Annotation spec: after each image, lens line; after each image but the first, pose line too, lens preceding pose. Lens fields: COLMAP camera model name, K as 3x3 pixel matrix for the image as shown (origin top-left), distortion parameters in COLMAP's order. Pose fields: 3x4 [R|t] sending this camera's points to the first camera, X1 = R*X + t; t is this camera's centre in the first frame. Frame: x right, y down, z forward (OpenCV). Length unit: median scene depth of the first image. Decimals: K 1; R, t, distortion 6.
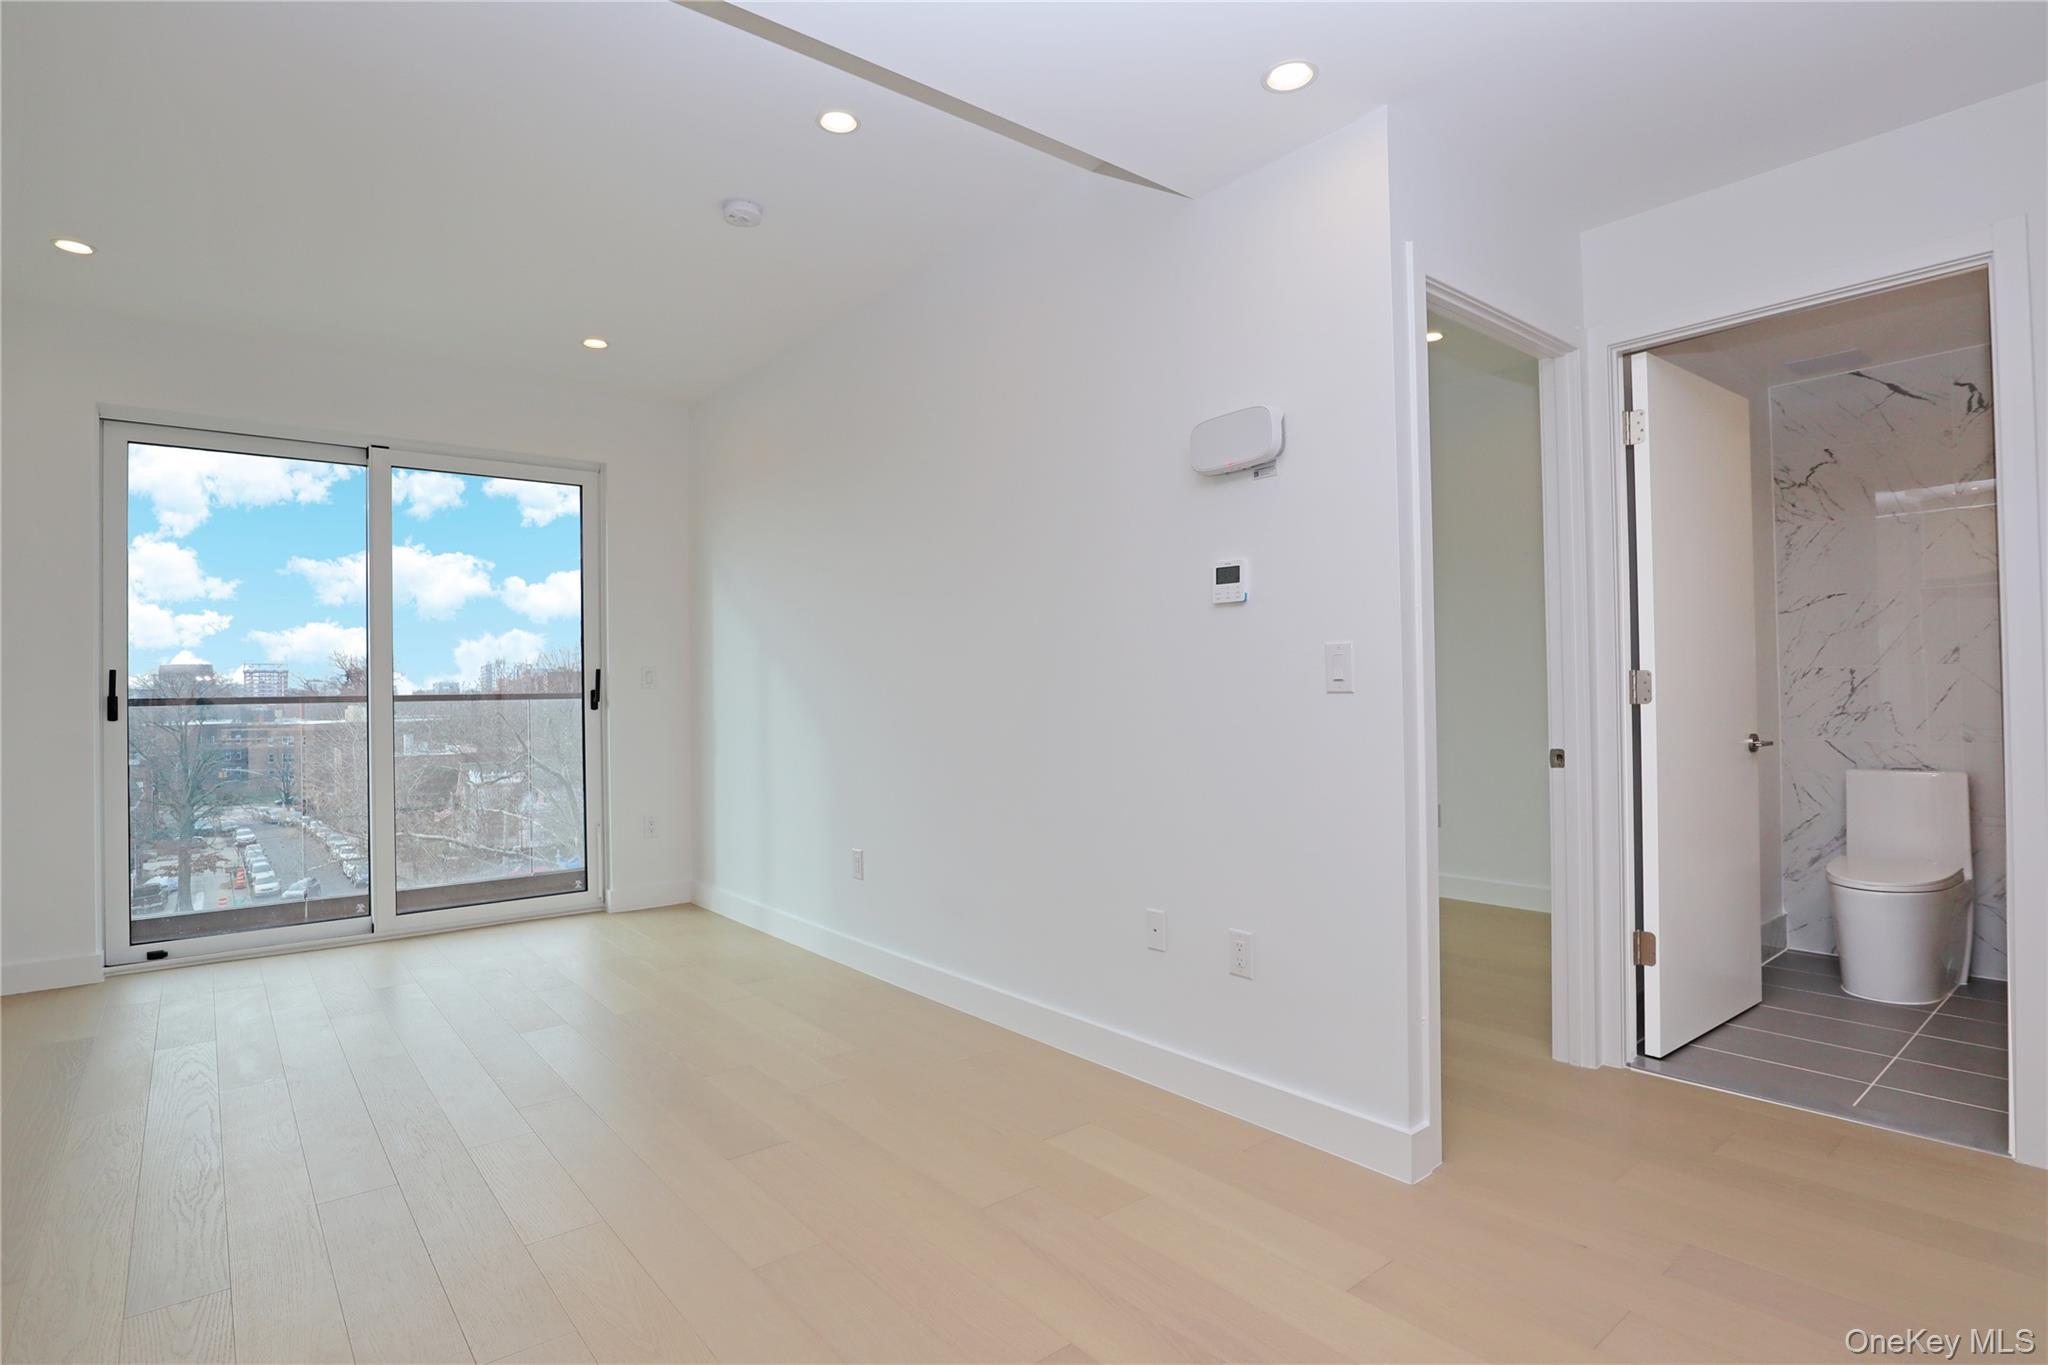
lens RADIAL K [[1044.3, 0, 1030.0], [0, 1044.3, 673.5], [0, 0, 1]] dist [-0.031640, 0.003354]
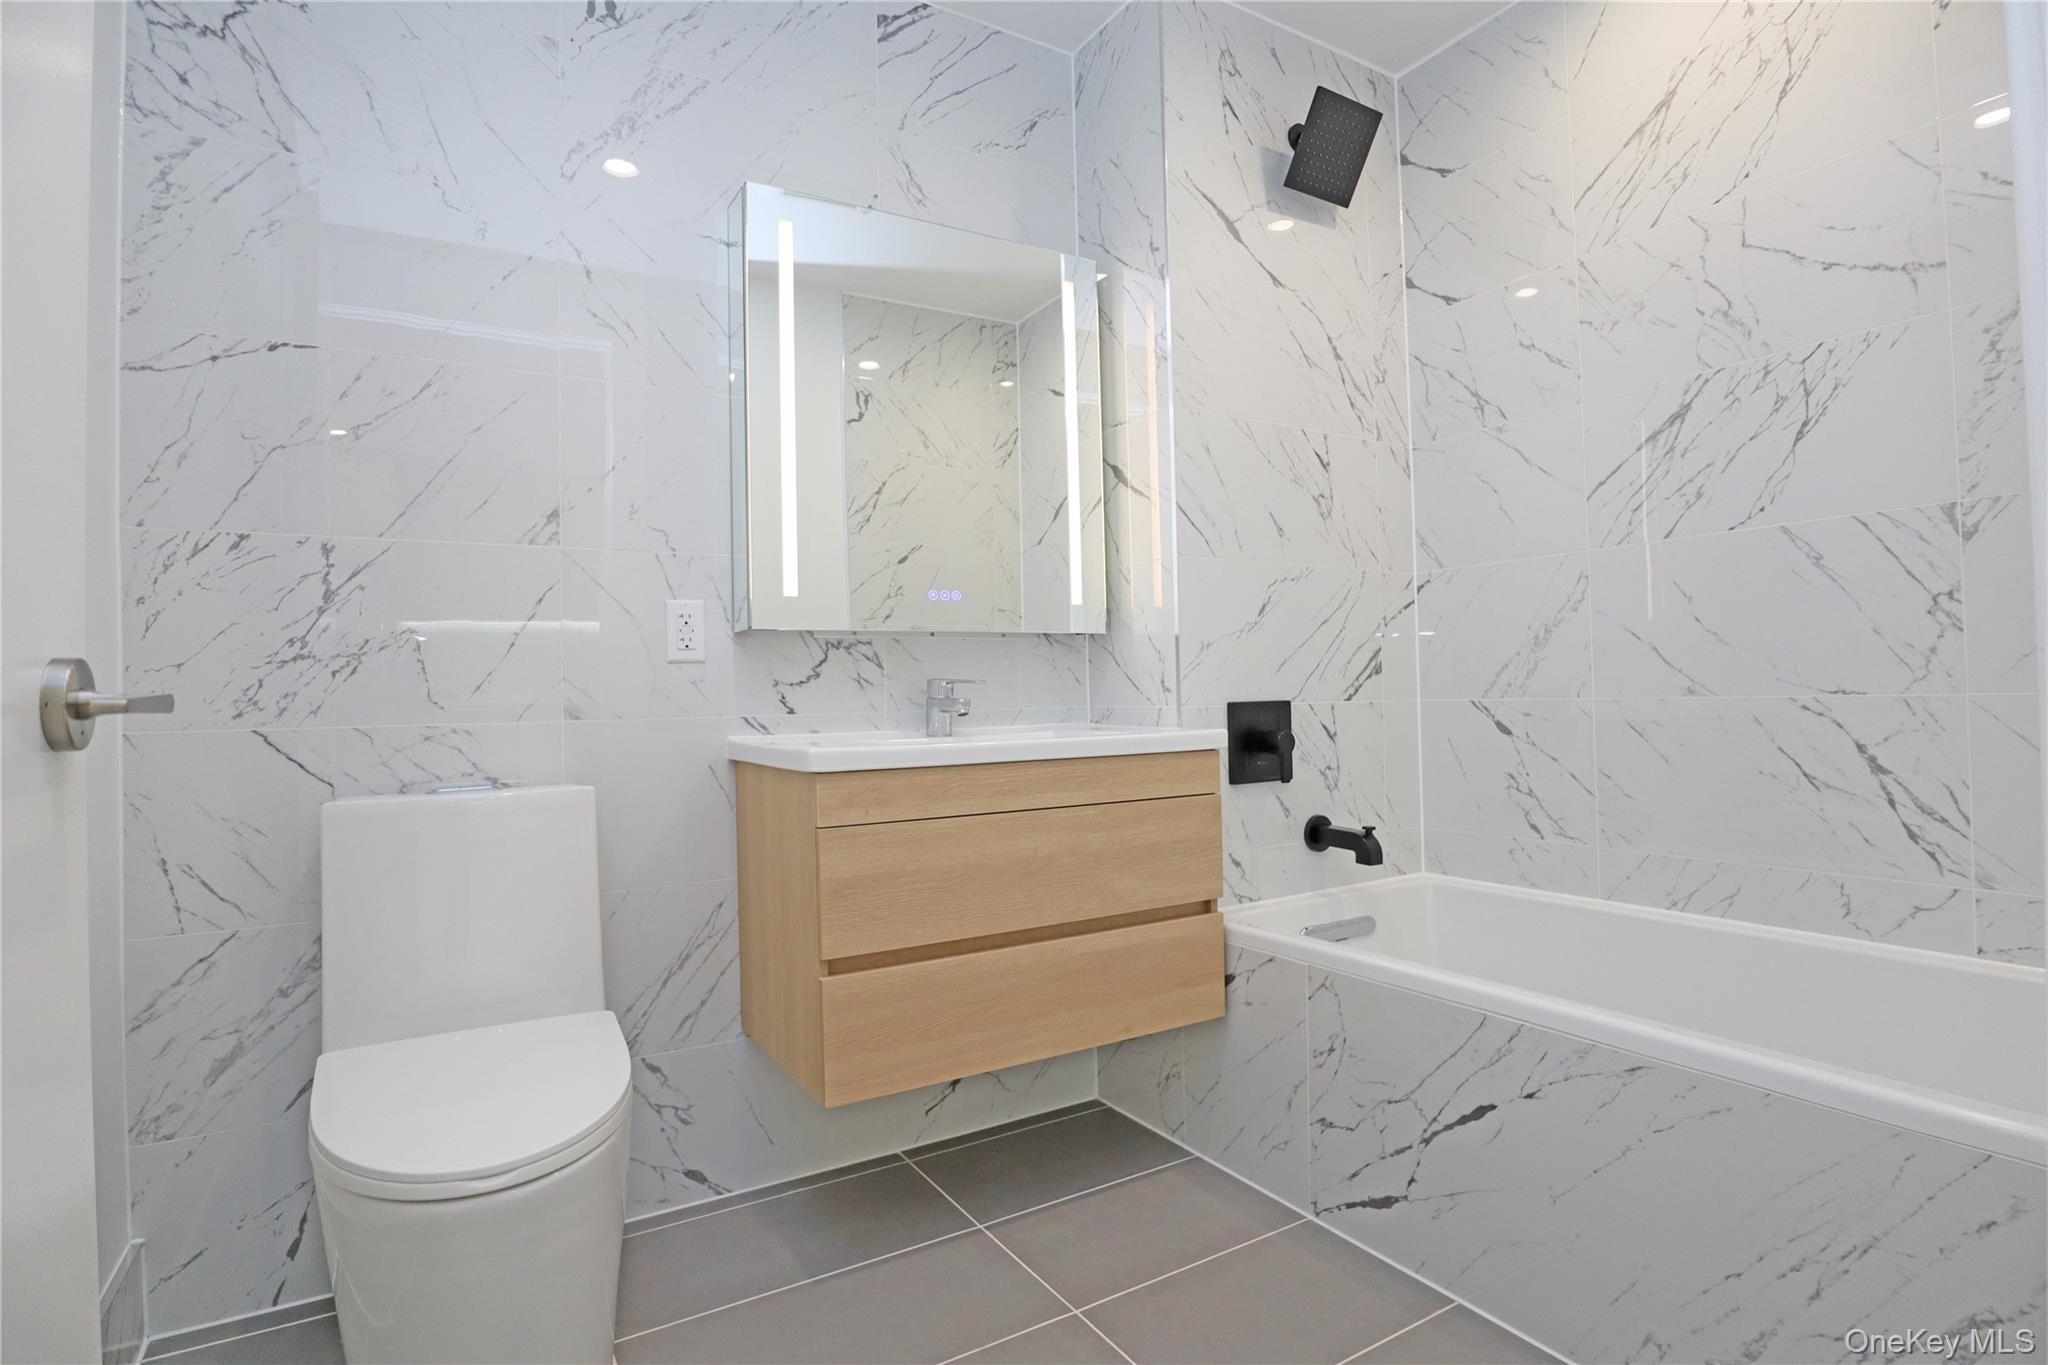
lens RADIAL K [[1044.3, 0, 1041.0], [0, 1044.3, 679.5], [0, 0, 1]] dist [-0.031640, 0.003354]
pose [[0.153968, 0.027107, 0.987704, 0.456094], [0.004487, 0.999594, -0.028133, 0.058670], [-0.988066, 0.008763, 0.153784, 0.665704]]
